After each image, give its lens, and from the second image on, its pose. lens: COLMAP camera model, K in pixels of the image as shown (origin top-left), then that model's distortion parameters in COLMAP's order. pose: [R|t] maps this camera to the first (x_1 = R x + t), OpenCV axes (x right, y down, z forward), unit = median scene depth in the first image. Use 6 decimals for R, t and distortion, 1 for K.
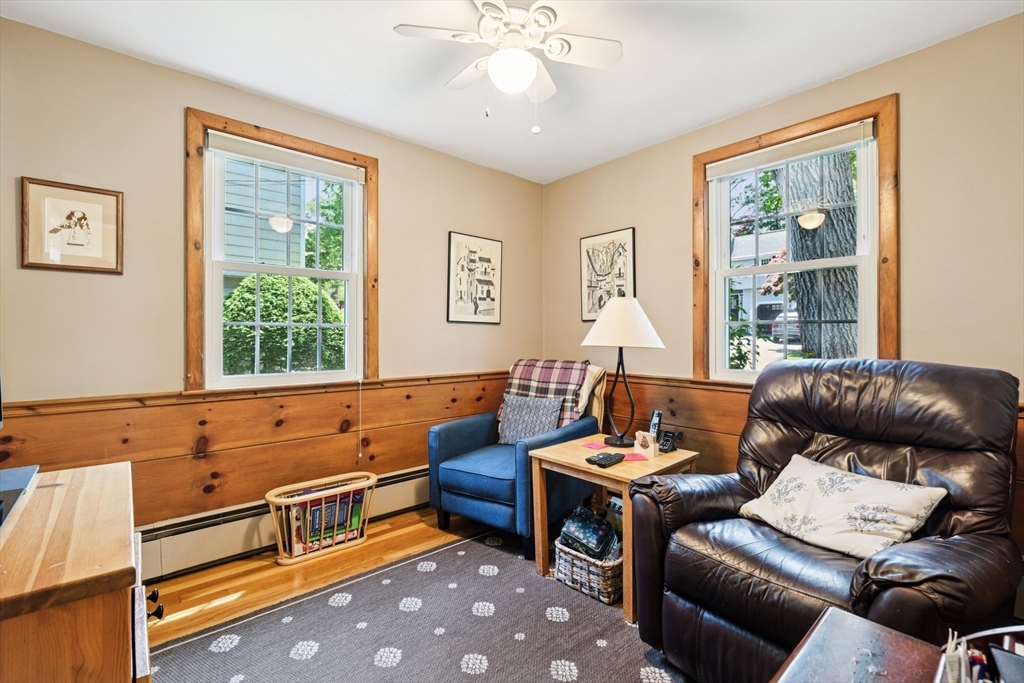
lens RADIAL K [[457.9, 0, 511.7], [0, 457.9, 338.0], [0, 0, 1]] dist [-0.002375, -0.000283]
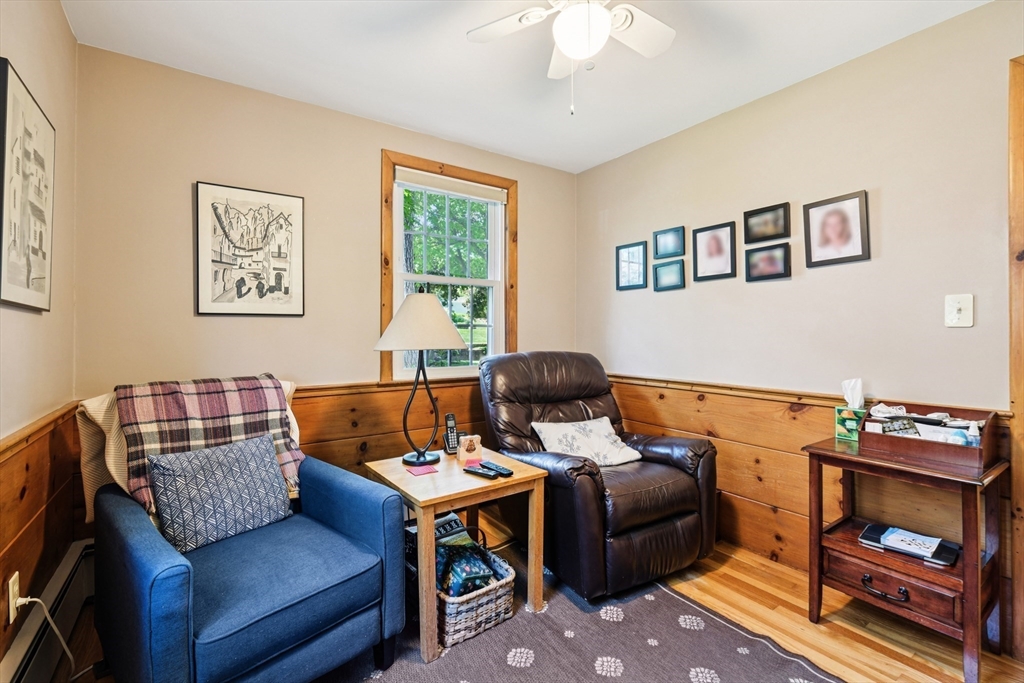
lens RADIAL K [[457.9, 0, 512.6], [0, 457.9, 334.5], [0, 0, 1]] dist [-0.002375, -0.000283]
pose [[0.101266, 0.000312, 0.994859, -0.520816], [0.008610, 0.999962, -0.001189, -0.005775], [-0.994822, 0.008686, 0.101260, 0.627536]]
